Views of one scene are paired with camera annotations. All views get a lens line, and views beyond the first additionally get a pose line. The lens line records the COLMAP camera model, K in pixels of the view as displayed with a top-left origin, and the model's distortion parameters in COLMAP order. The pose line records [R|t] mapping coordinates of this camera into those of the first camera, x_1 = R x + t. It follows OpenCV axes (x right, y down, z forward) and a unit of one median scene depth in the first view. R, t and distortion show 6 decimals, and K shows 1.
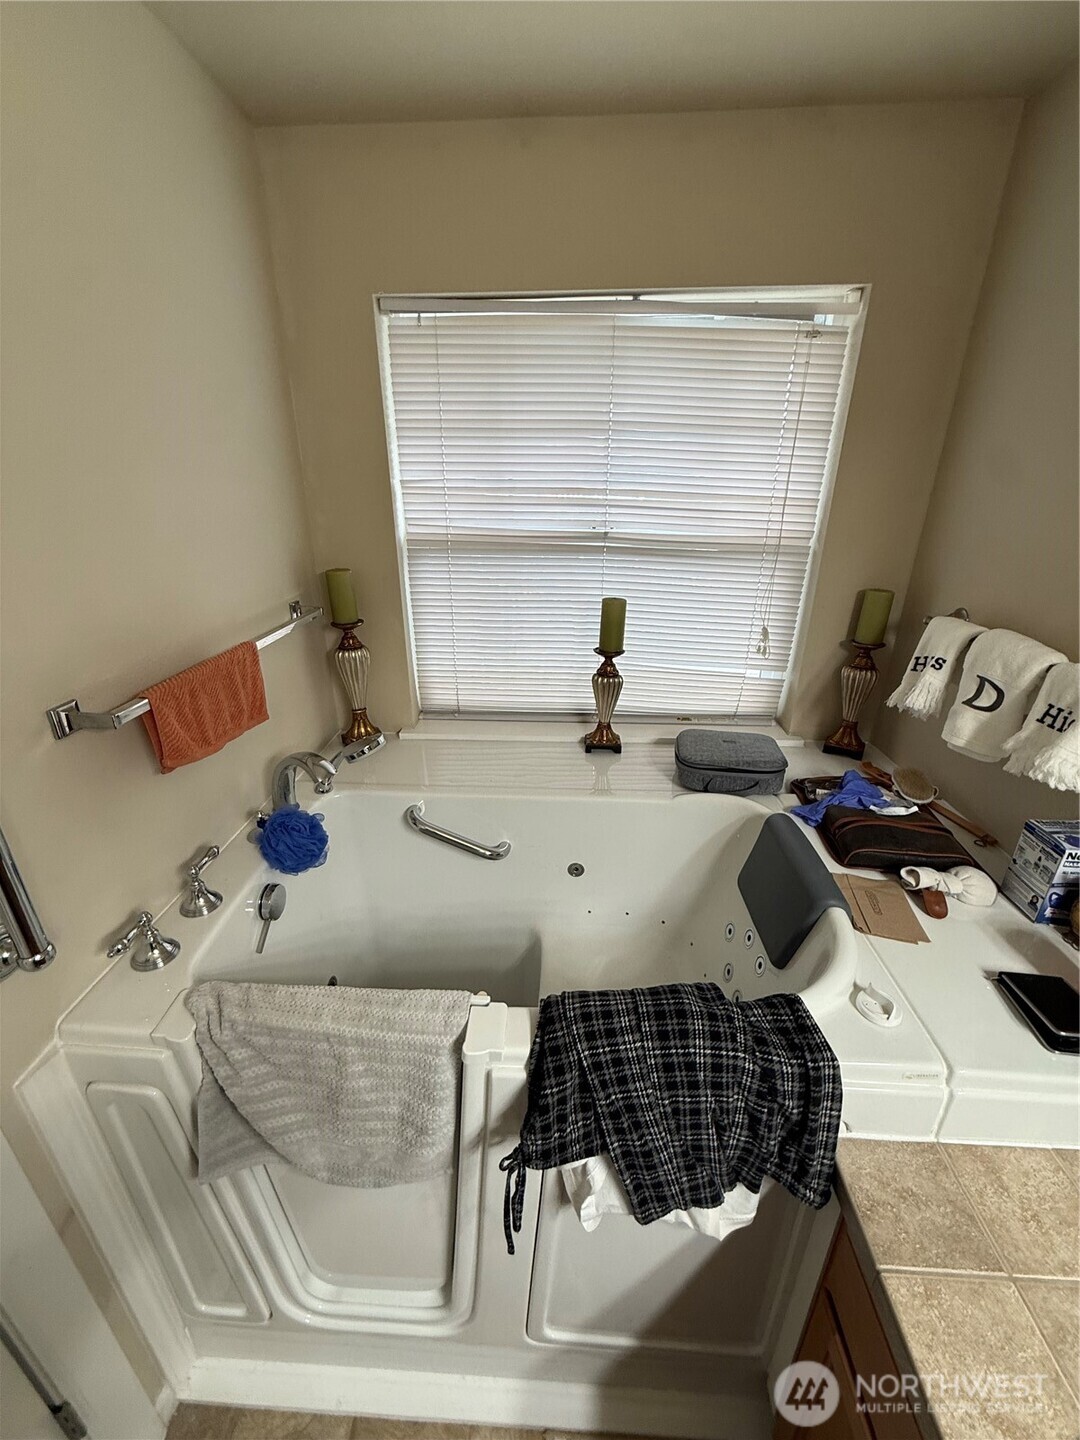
lens RADIAL K [[575.2, 0, 544.0], [0, 575.2, 720.5], [0, 0, 1]] dist [-0.003656, -0.000235]
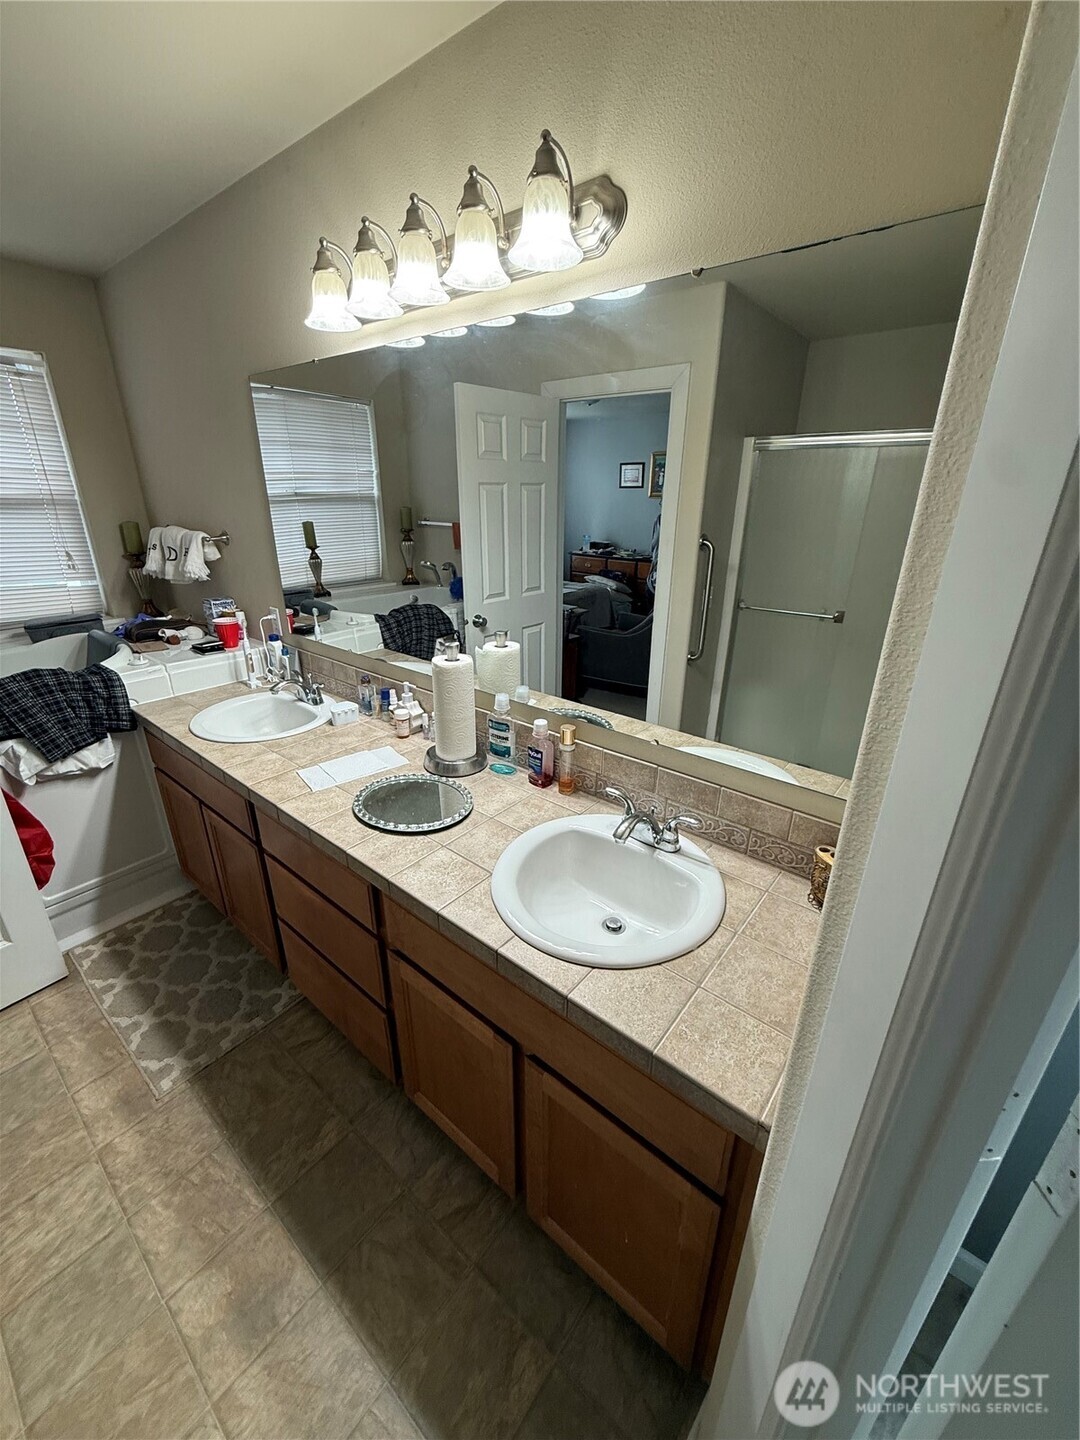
lens RADIAL K [[575.2, 0, 542.2], [0, 575.2, 721.5], [0, 0, 1]] dist [-0.003656, -0.000235]
pose [[0.598270, -0.298803, 0.743499, -0.193440], [0.305988, 0.942747, 0.132660, 0.596259], [-0.740571, 0.148135, 0.655447, -1.202311]]
